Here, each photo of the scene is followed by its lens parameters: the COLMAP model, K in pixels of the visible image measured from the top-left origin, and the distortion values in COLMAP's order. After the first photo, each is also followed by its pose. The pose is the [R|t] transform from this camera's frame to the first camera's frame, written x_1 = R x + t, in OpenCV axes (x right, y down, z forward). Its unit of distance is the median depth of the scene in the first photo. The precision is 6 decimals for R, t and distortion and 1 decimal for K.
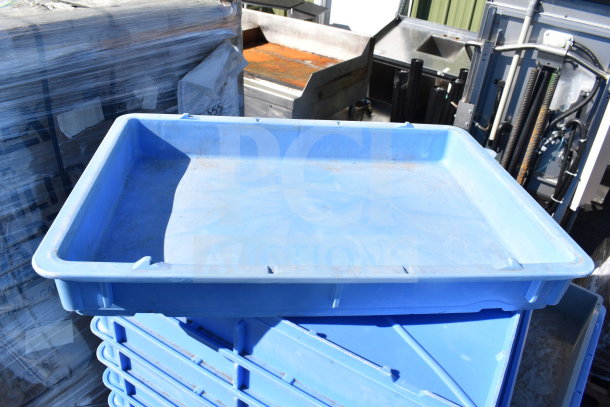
lens RADIAL K [[471.3, 0, 305.0], [0, 471.3, 203.5], [0, 0, 1]] dist [-0.104040, 0.025213]
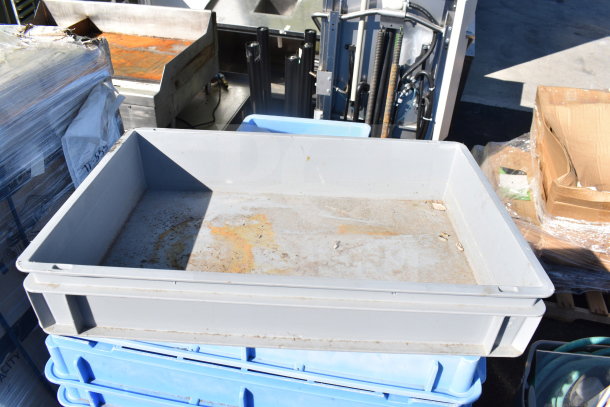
lens RADIAL K [[471.3, 0, 305.0], [0, 471.3, 203.5], [0, 0, 1]] dist [-0.104040, 0.025213]
pose [[0.929810, -0.253703, 0.266625, -0.055865], [0.223450, 0.964784, 0.138786, -0.091085], [-0.292446, -0.069467, 0.953756, -0.023982]]
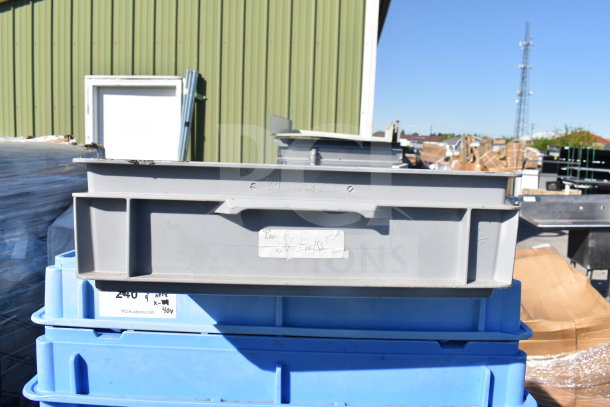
lens RADIAL K [[467.5, 0, 305.0], [0, 467.5, 203.5], [0, 0, 1]] dist [-0.094435, 0.010450]
pose [[0.862000, -0.114883, 0.493719, -0.161716], [0.303764, 0.896801, -0.321676, 0.086787], [-0.405812, 0.427259, 0.807940, 0.017593]]
